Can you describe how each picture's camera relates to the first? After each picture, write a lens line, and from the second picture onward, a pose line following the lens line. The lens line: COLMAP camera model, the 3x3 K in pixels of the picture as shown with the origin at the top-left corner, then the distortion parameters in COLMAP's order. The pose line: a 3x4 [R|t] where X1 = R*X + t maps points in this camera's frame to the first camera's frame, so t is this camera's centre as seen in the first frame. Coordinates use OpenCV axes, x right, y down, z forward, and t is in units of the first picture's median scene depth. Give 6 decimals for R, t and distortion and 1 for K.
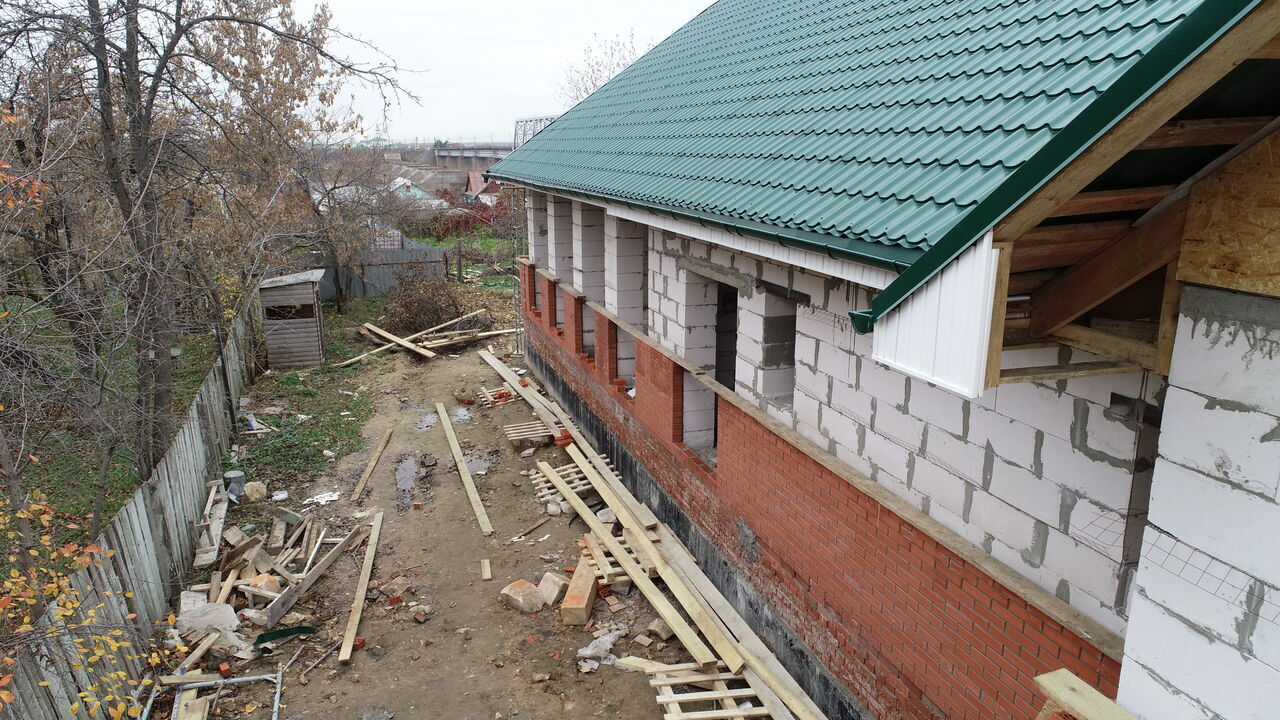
lens RADIAL K [[856.8, 0, 634.6], [0, 856.8, 363.2], [0, 0, 1]] dist [-0.002678, 0.000555]
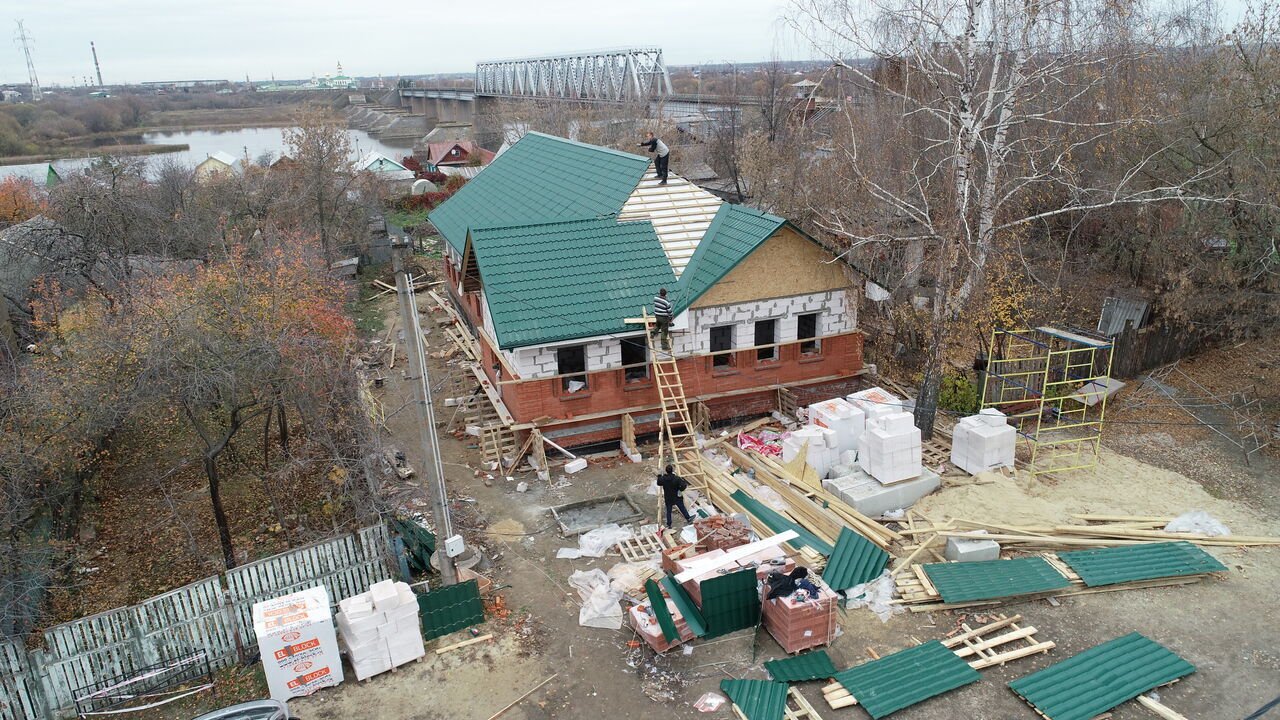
lens RADIAL K [[856.8, 0, 633.1], [0, 856.8, 362.5], [0, 0, 1]] dist [-0.002678, 0.000555]
pose [[0.999116, -0.035846, 0.021950, 0.529380], [0.034019, 0.996328, 0.078573, 0.022816], [-0.024686, -0.077757, 0.996667, -2.257549]]
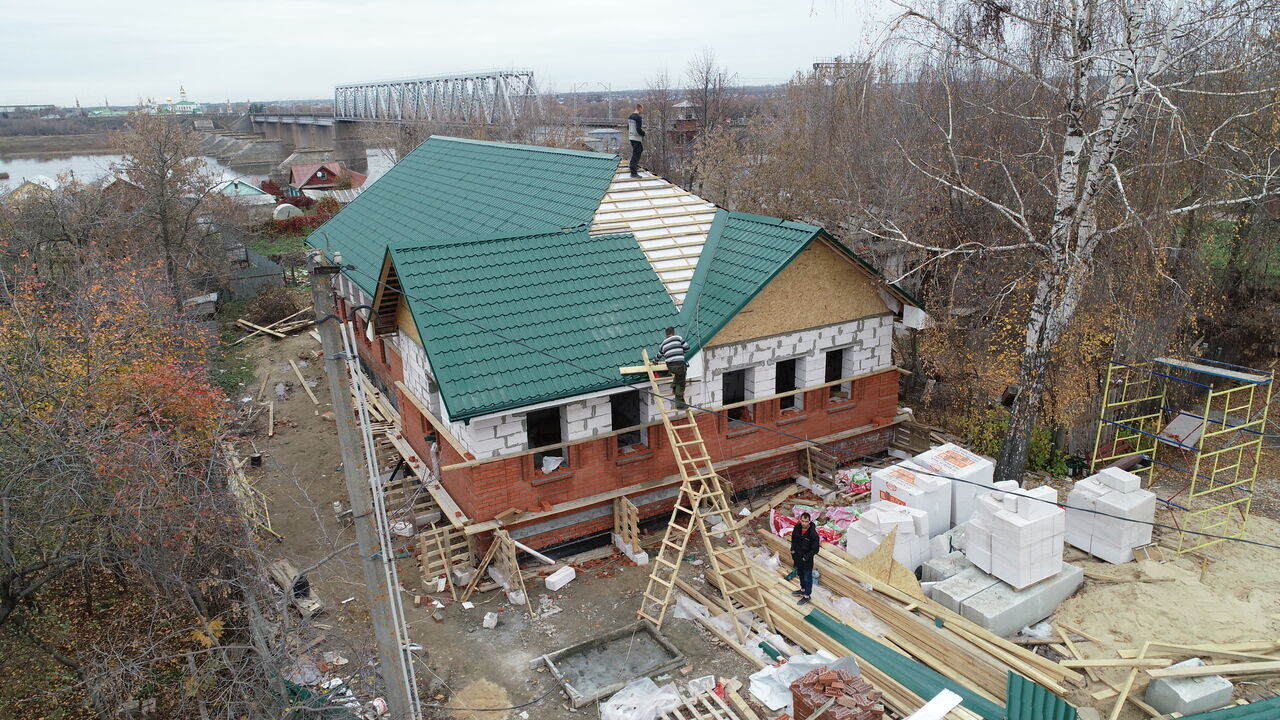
lens RADIAL K [[856.8, 0, 634.3], [0, 856.8, 362.8], [0, 0, 1]] dist [-0.002678, 0.000555]
pose [[0.982685, -0.074548, 0.169626, 0.330748], [0.065770, 0.996217, 0.056800, -0.011642], [-0.173218, -0.044660, 0.983870, -1.657844]]
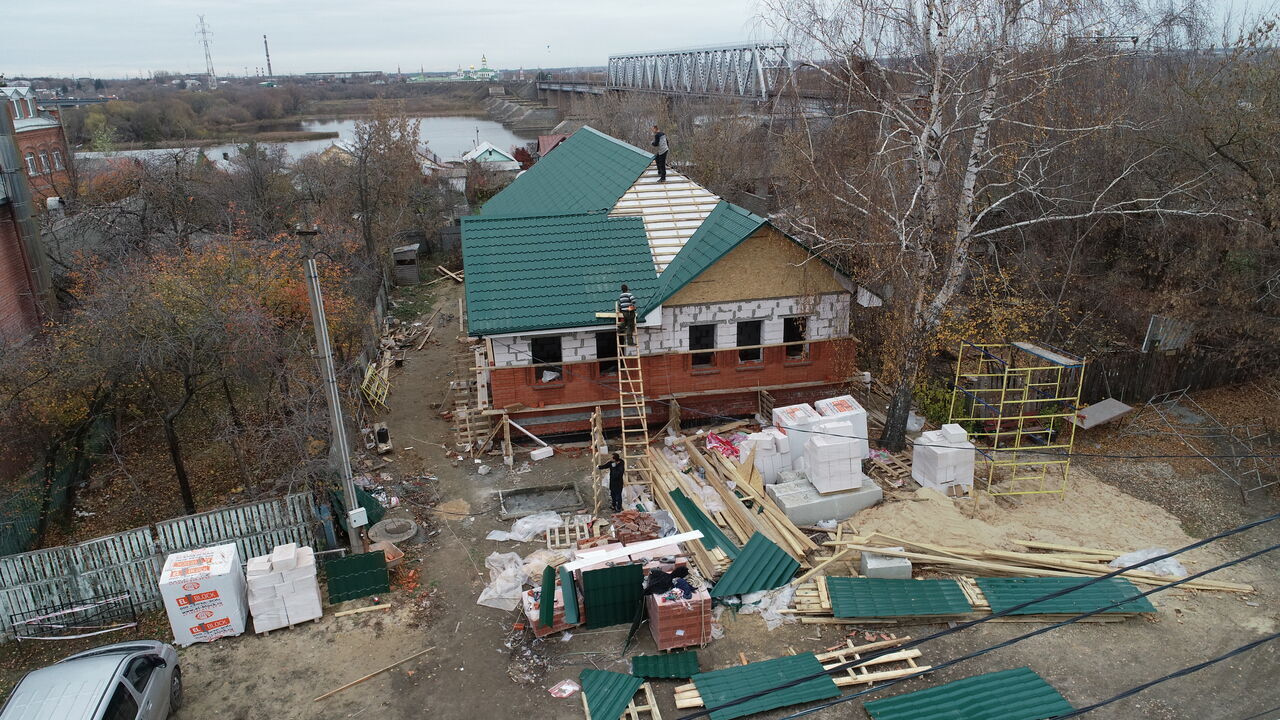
lens RADIAL K [[856.8, 0, 632.7], [0, 856.8, 361.1], [0, 0, 1]] dist [-0.002678, 0.000555]
pose [[0.992408, 0.019814, -0.121380, 0.904797], [-0.009920, 0.996617, 0.081580, 0.025512], [0.122586, -0.079757, 0.989248, -2.268519]]
